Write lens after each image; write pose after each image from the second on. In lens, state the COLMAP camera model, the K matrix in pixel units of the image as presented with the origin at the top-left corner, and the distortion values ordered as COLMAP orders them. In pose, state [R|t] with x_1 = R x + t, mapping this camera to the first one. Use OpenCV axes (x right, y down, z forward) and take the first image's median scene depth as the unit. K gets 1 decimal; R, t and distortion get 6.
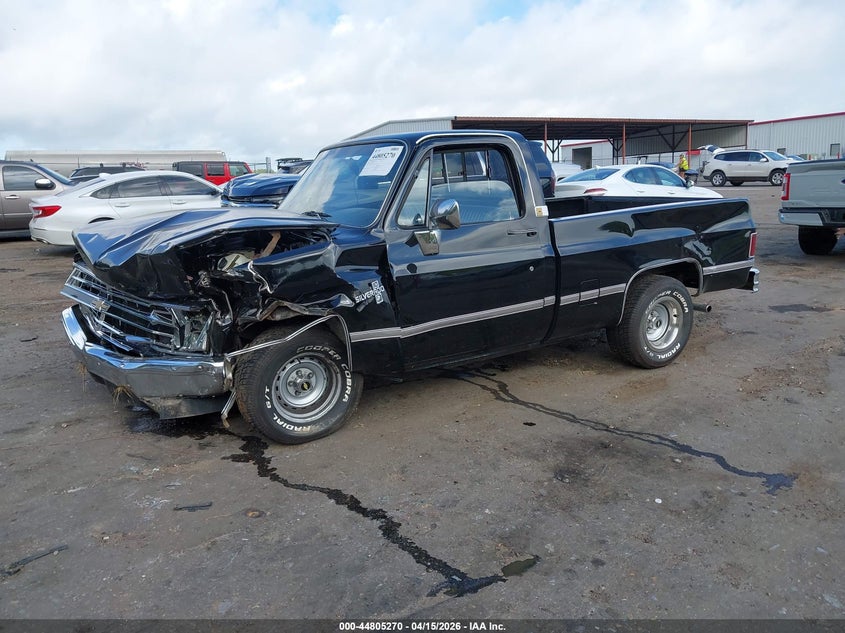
lens RADIAL K [[661.6, 0, 412.3], [0, 661.6, 315.9], [0, 0, 1]] dist [-0.000731, -0.005990]
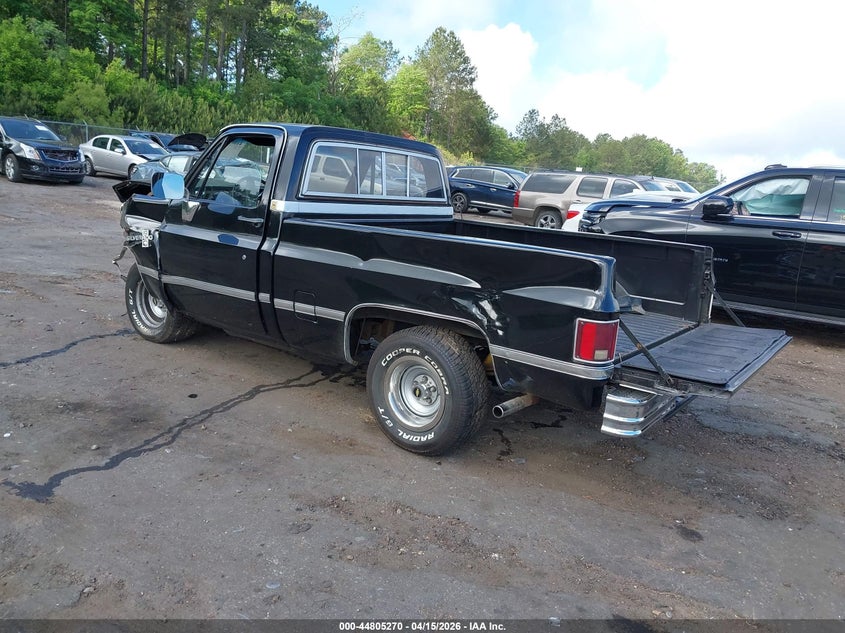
lens RADIAL K [[661.6, 0, 412.3], [0, 661.6, 315.9], [0, 0, 1]] dist [-0.000731, -0.005990]
pose [[0.376571, 0.261885, -0.888600, 1.151235], [-0.272357, 0.948116, 0.164006, -0.214501], [0.885447, 0.180257, 0.428359, 0.779801]]
